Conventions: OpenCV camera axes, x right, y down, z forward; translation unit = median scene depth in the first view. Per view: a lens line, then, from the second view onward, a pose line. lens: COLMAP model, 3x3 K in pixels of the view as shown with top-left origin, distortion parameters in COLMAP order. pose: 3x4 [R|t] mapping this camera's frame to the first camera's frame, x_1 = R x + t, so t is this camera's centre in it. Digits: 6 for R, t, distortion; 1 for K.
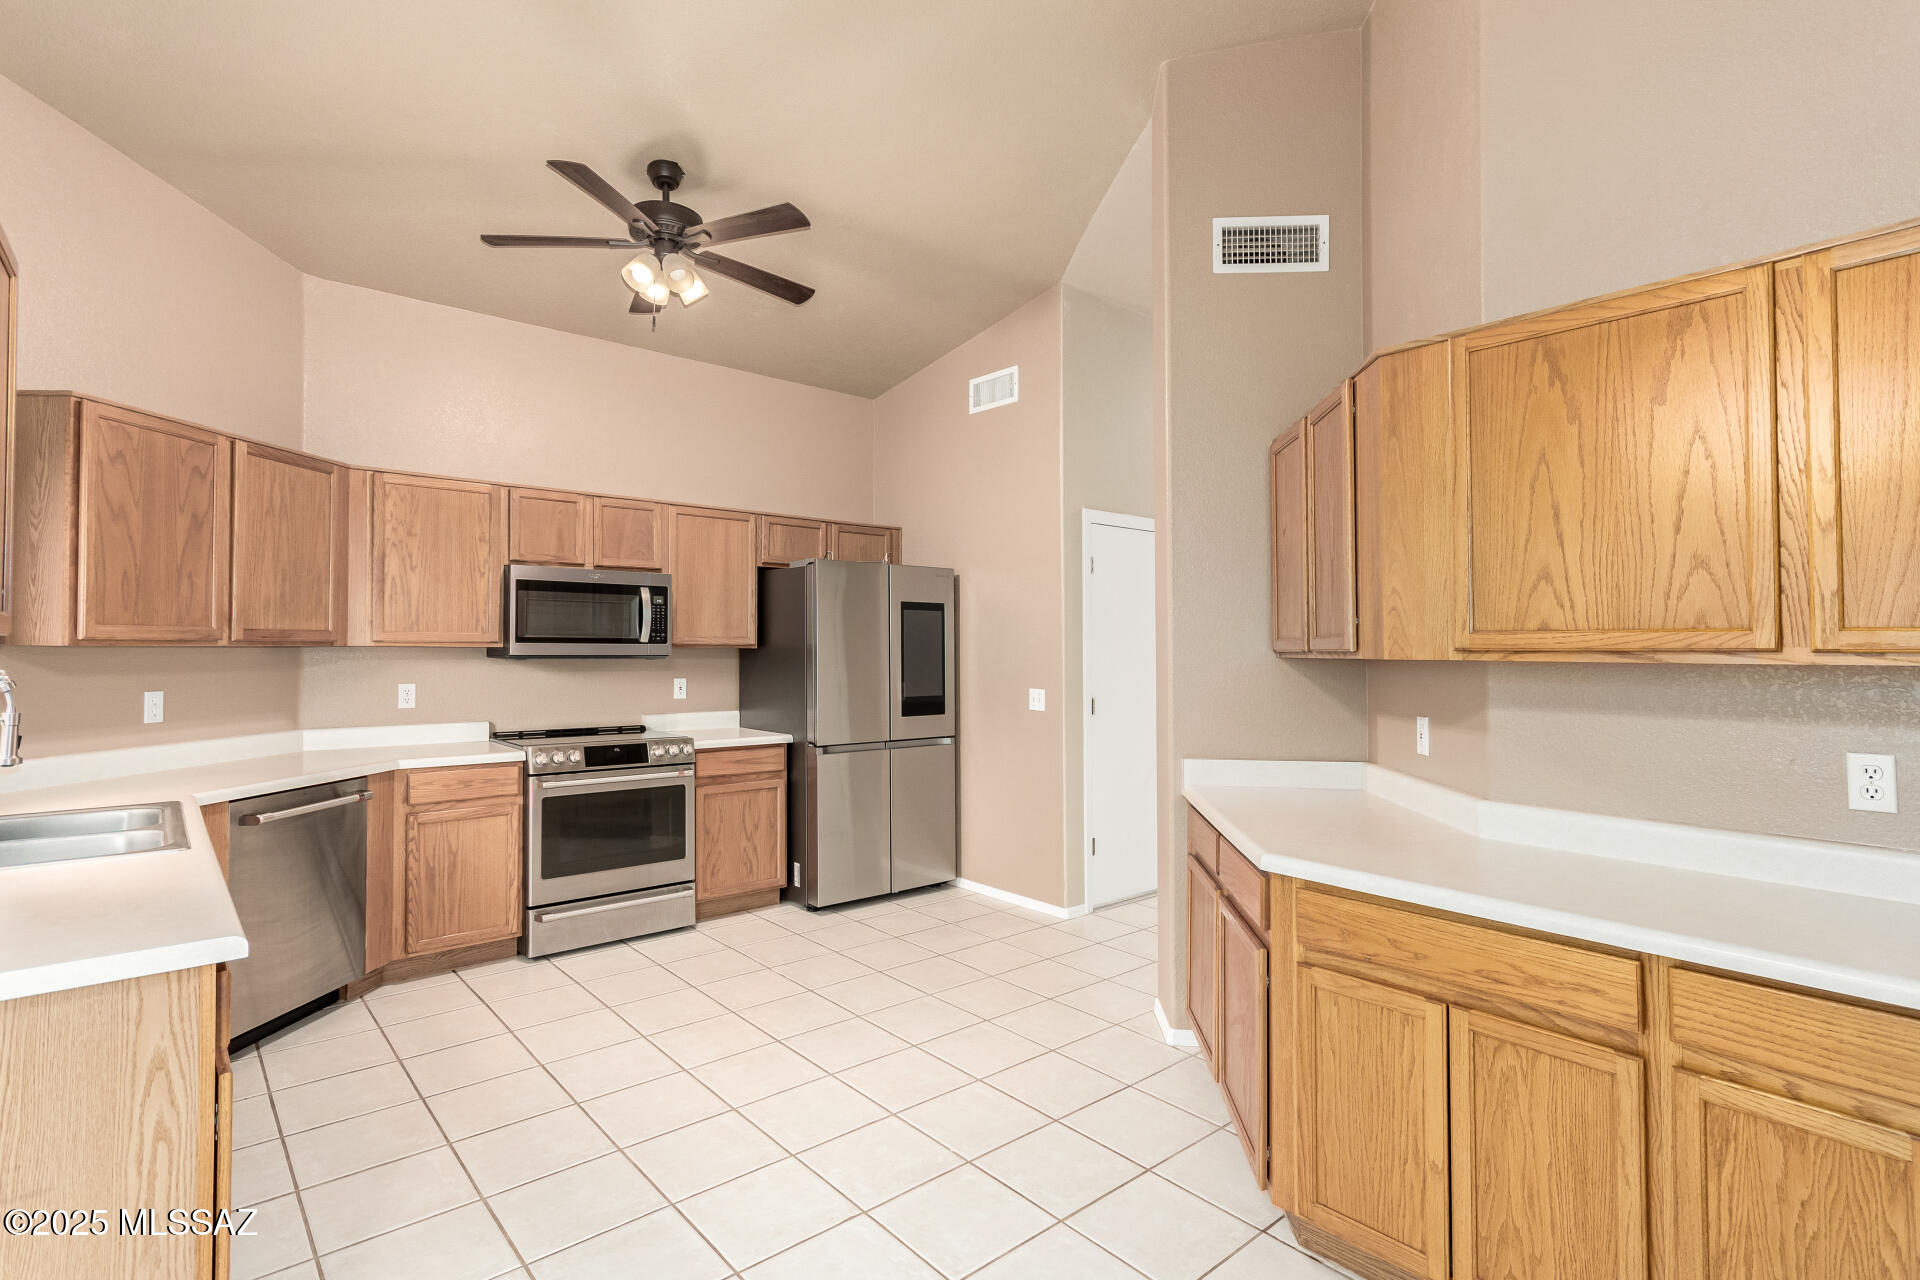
lens RADIAL K [[934.5, 0, 960.0], [0, 934.5, 640.0], [0, 0, 1]] dist [-0.000265, -0.000065]
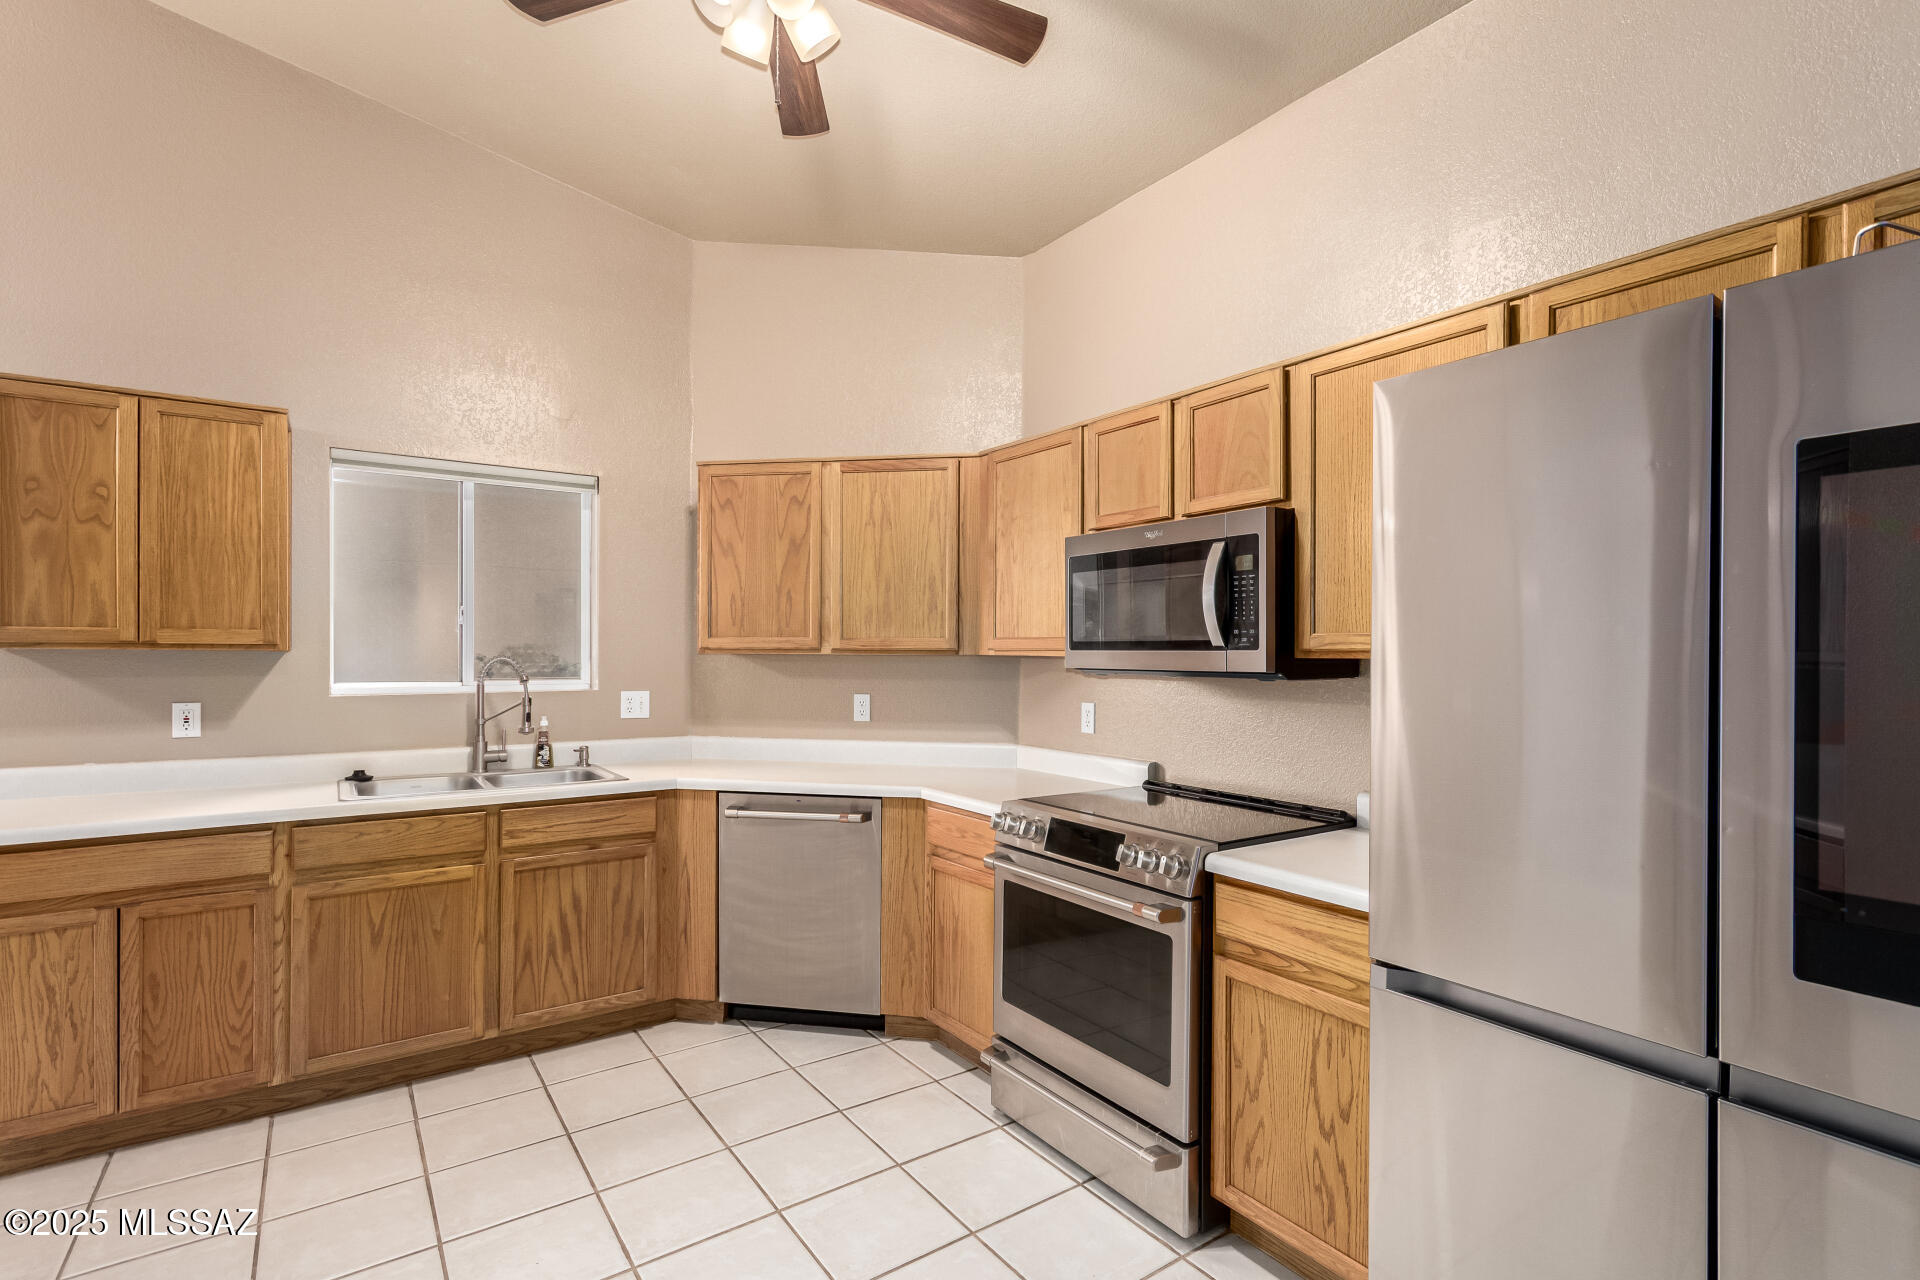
lens RADIAL K [[907.8, 0, 970.7], [0, 907.8, 655.5], [0, 0, 1]] dist [0.022092, -0.000143]
pose [[-0.097908, -0.004514, -0.995185, 0.183367], [0.000929, 0.999989, -0.004627, 0.009857], [0.995195, -0.001378, -0.097903, 0.902927]]
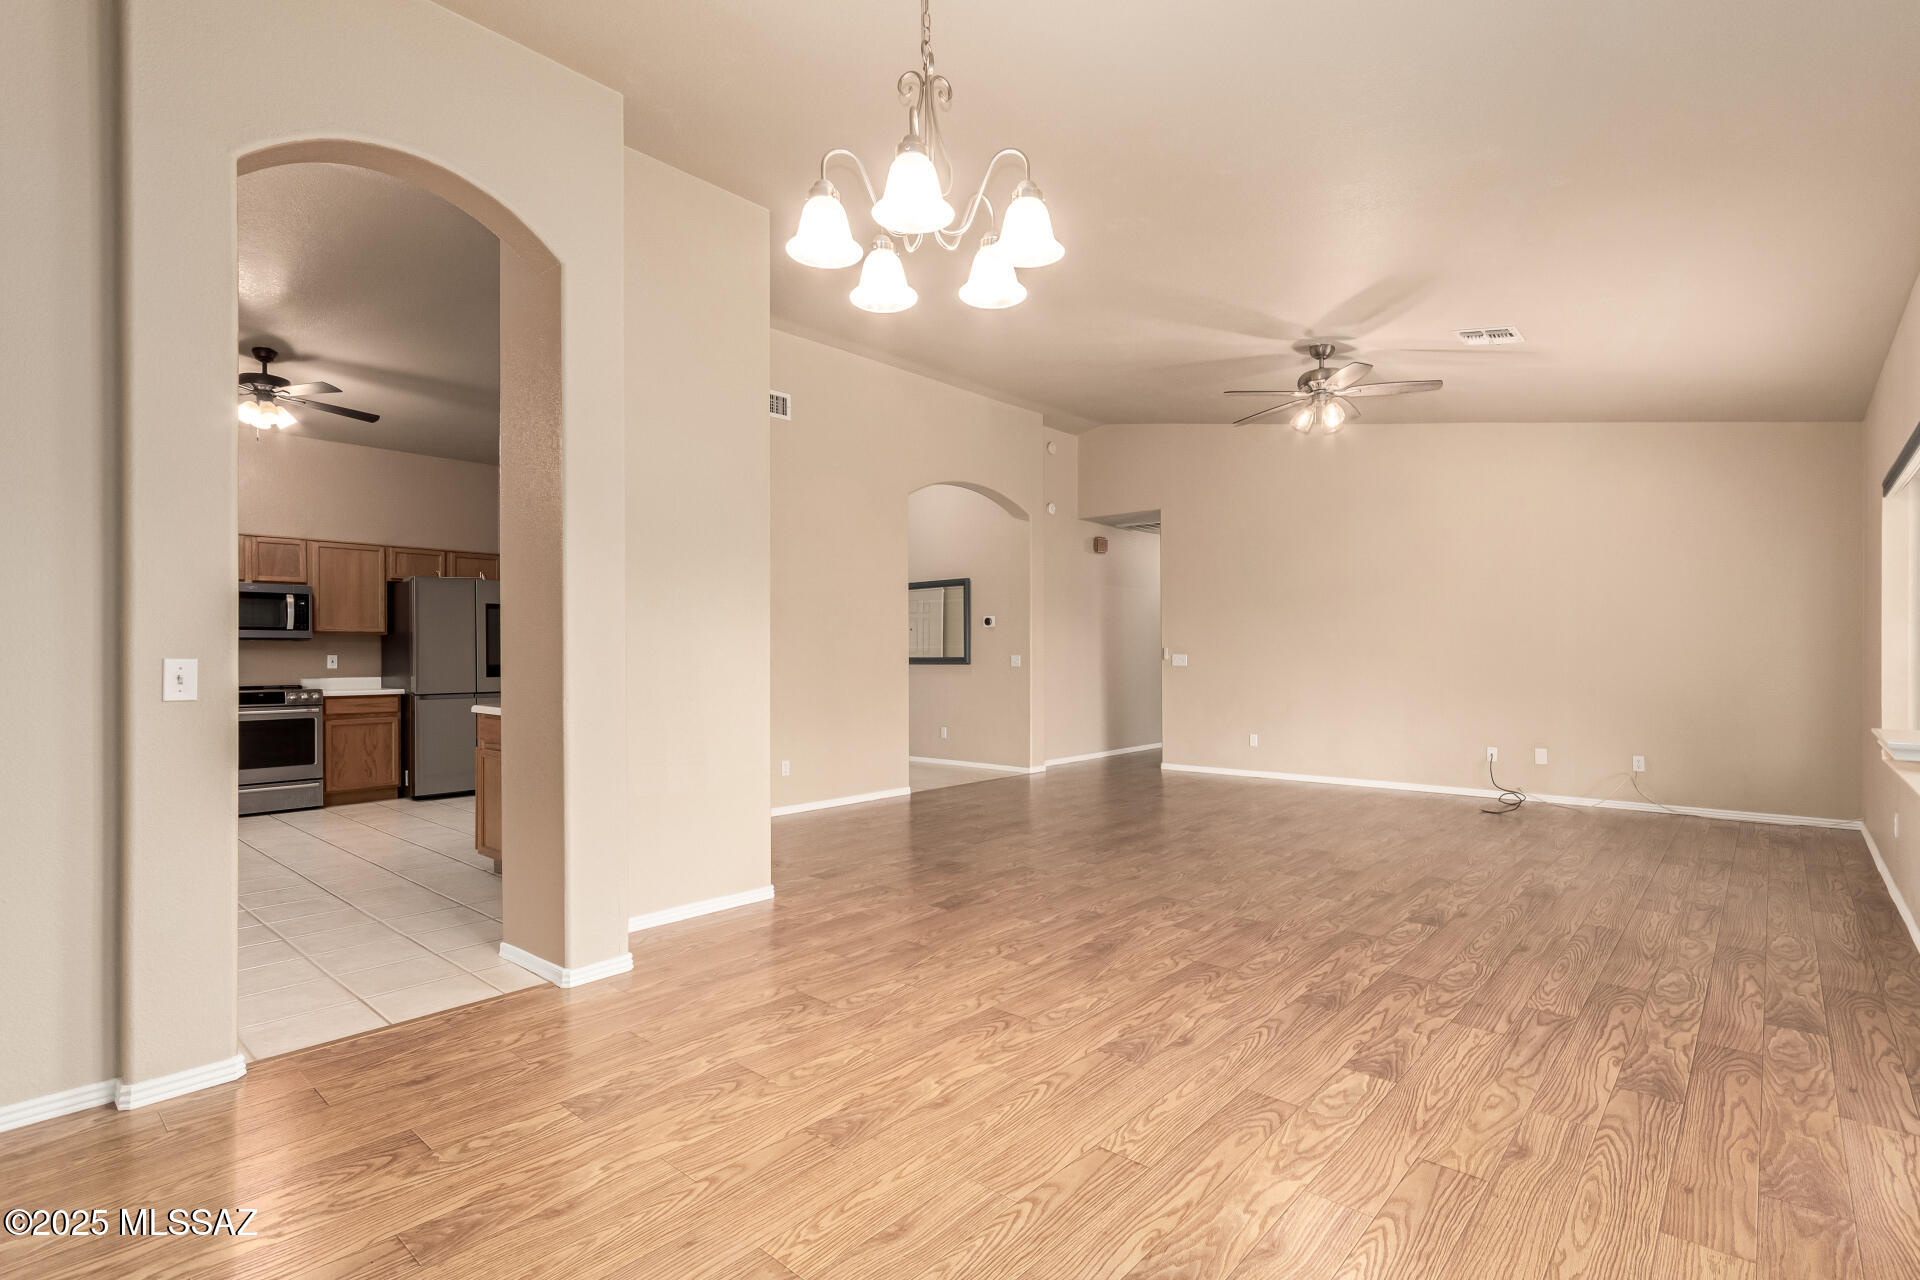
lens RADIAL K [[907.8, 0, 970.7], [0, 907.8, 655.5], [0, 0, 1]] dist [0.022092, -0.000143]
pose [[0.990701, -0.008809, 0.135770, 0.580788], [0.007265, 0.999903, 0.011864, 0.035454], [-0.135861, -0.010767, 0.990669, -0.678950]]
